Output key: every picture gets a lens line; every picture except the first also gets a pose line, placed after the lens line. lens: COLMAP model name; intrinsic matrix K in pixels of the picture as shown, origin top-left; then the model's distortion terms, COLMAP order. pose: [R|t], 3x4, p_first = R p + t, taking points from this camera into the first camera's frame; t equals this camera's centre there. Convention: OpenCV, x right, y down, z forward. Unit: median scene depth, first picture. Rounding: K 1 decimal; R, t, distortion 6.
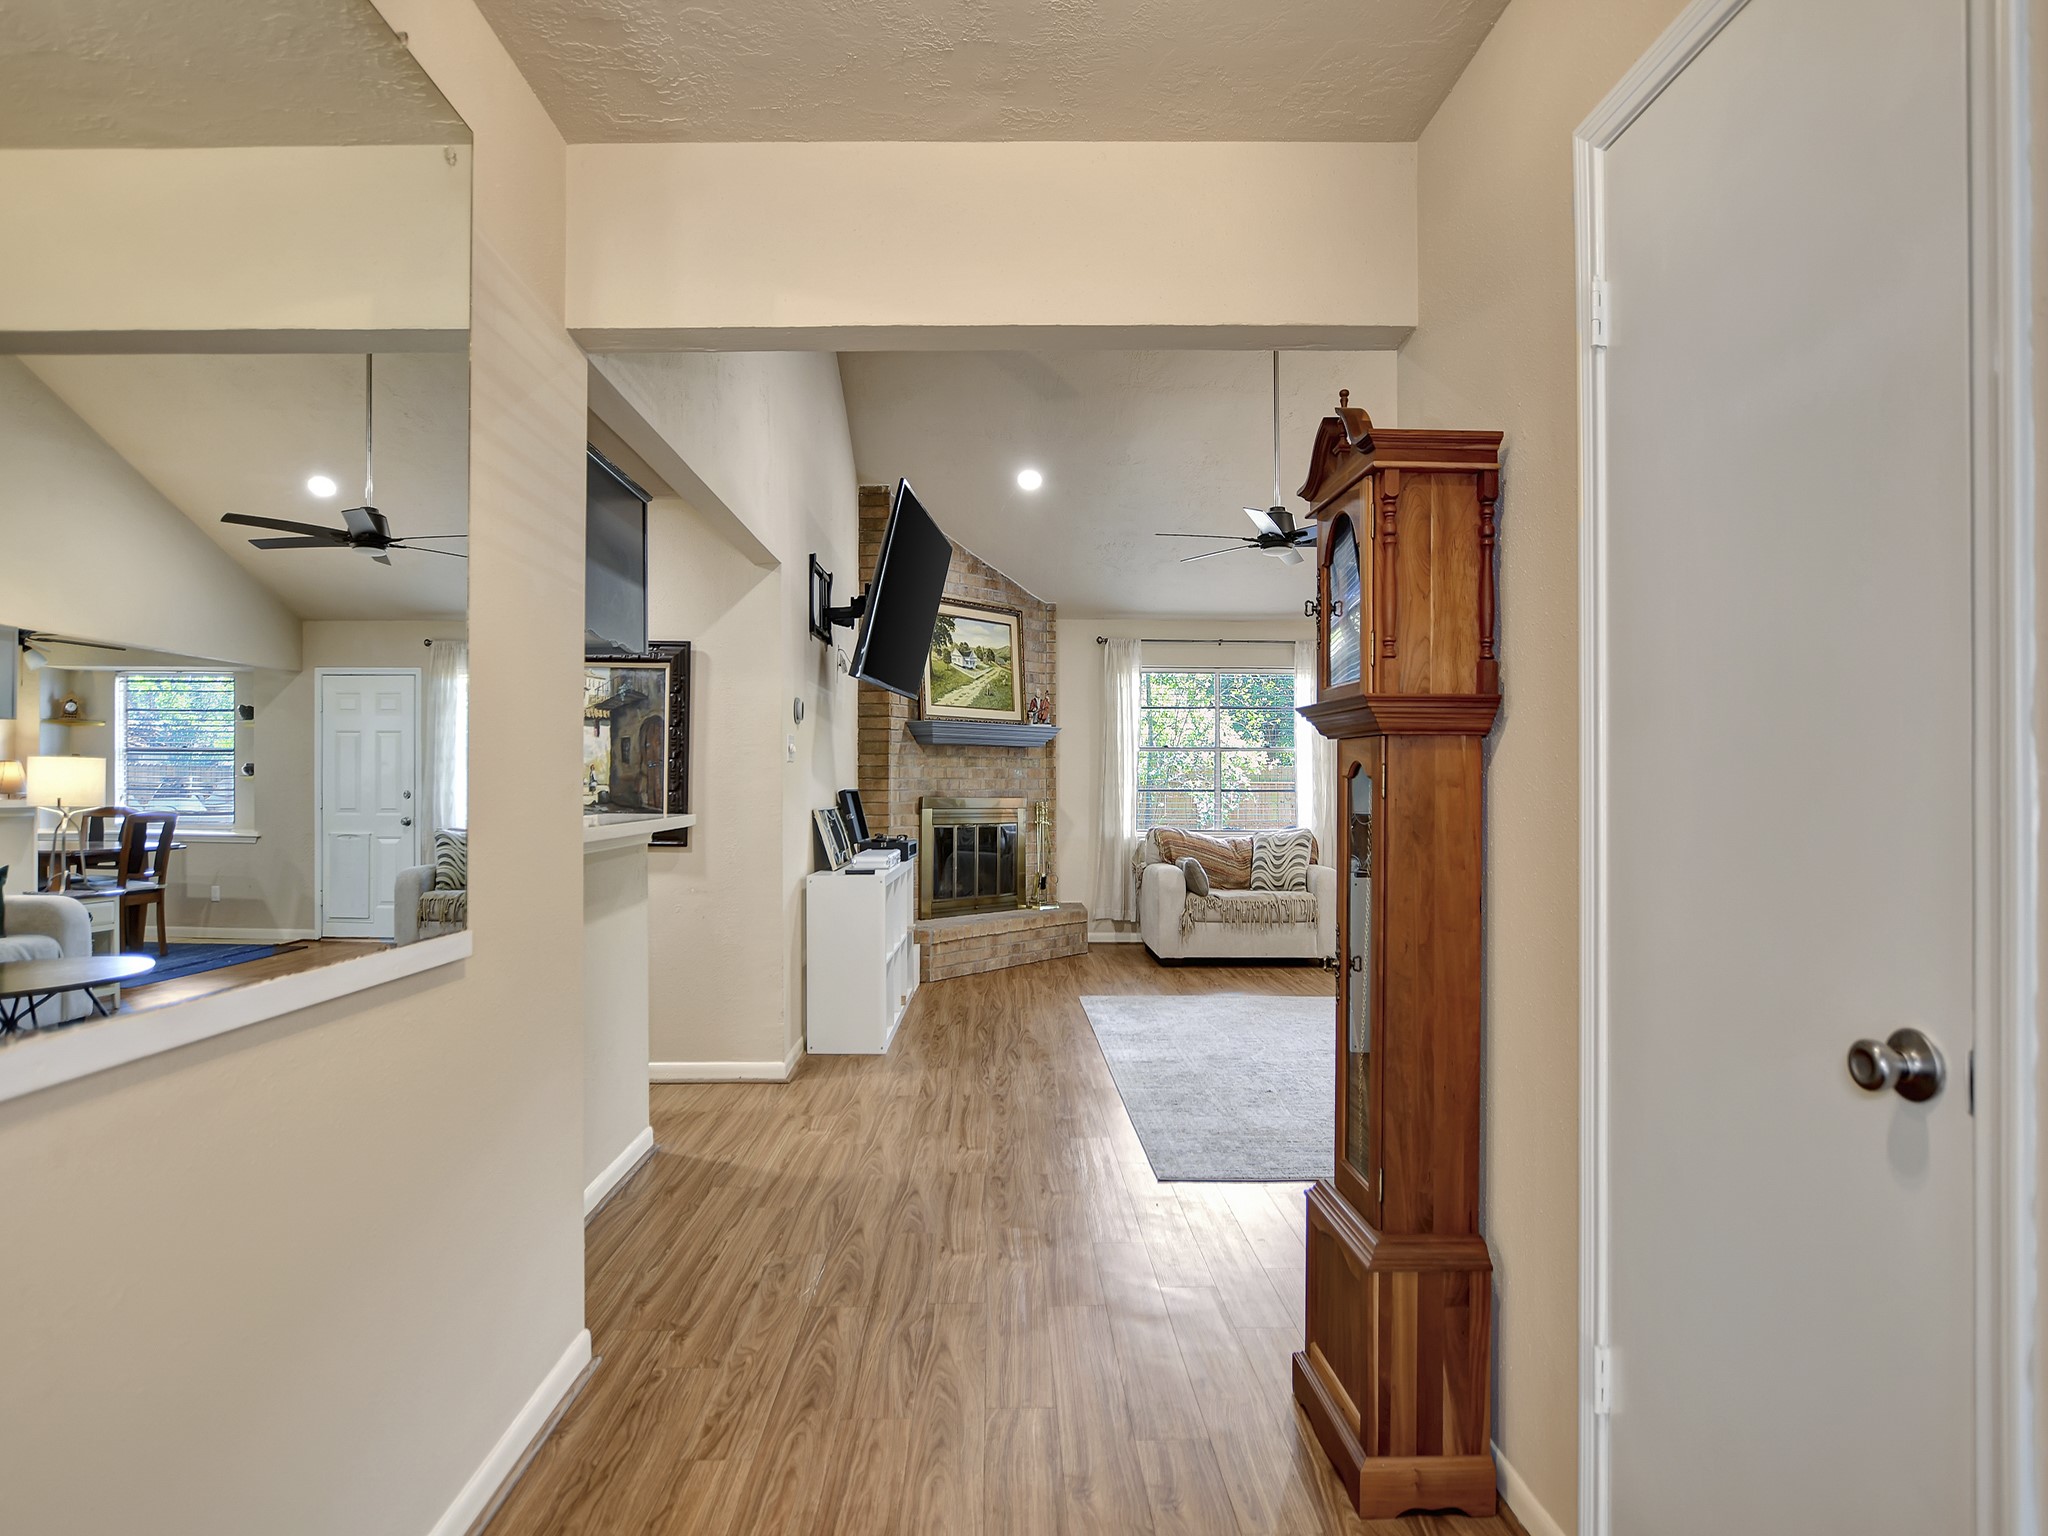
lens RADIAL K [[1057.2, 0, 1004.2], [0, 1057.2, 766.7], [0, 0, 1]] dist [-0.026386, -0.001743]
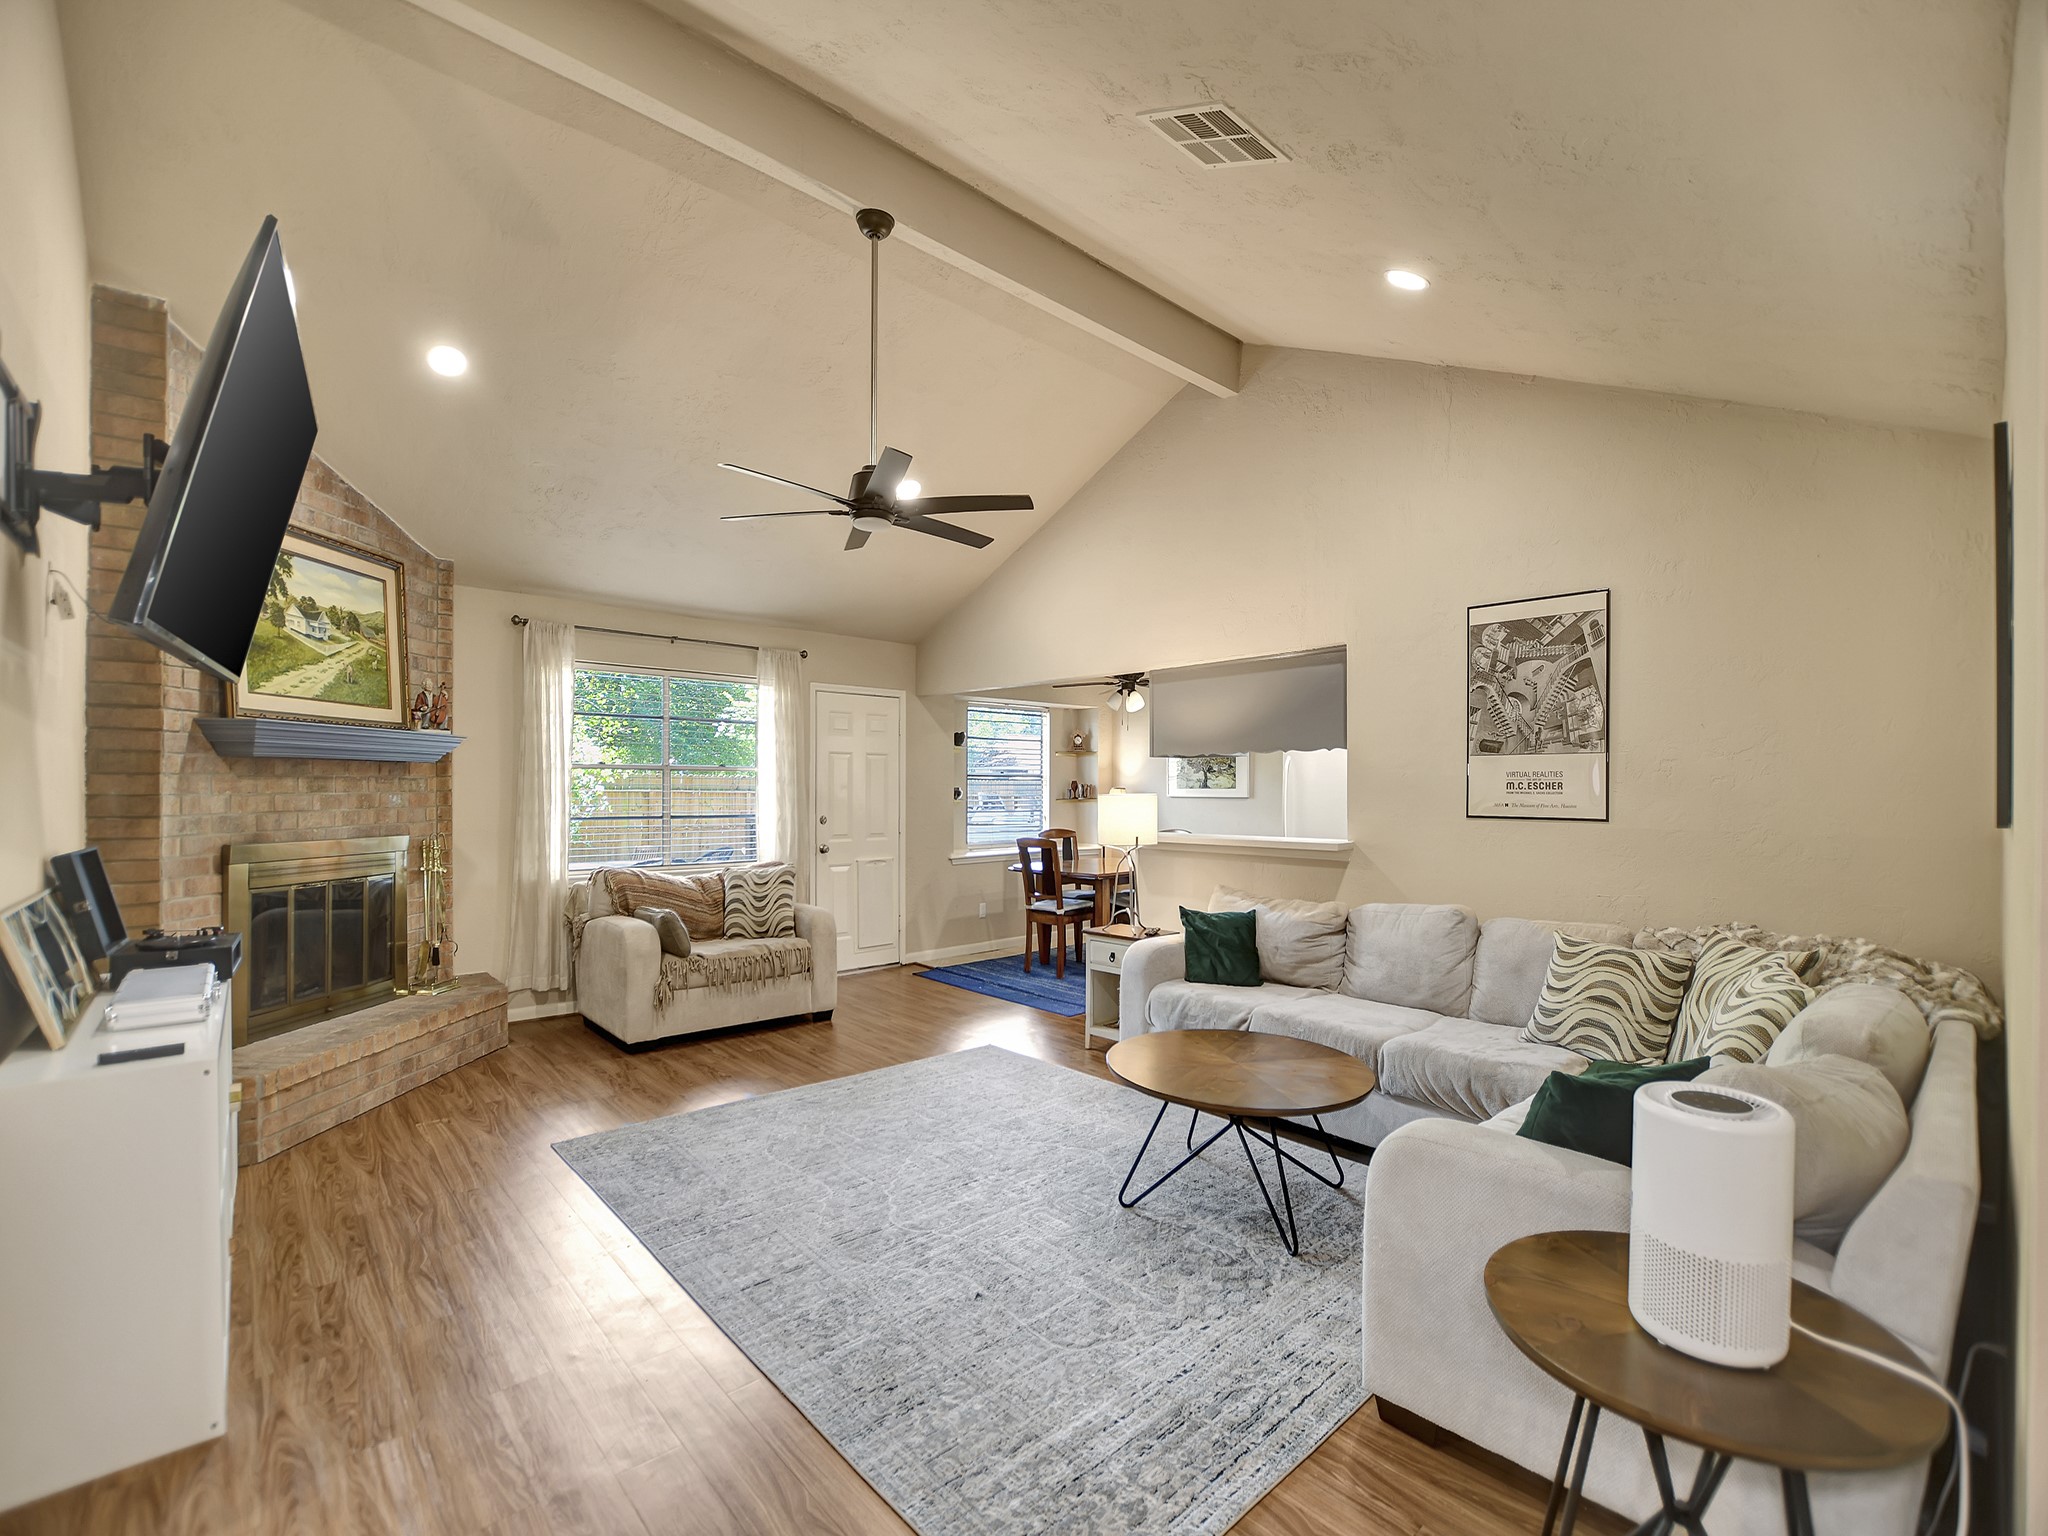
lens RADIAL K [[913.0, 0, 988.7], [0, 913.0, 788.8], [0, 0, 1]] dist [-0.027102, 0.000904]
pose [[0.773885, 0.000637, 0.633326, -0.064489], [-0.013823, 0.999778, 0.015885, -0.016842], [-0.633175, -0.021047, 0.773722, 0.327853]]
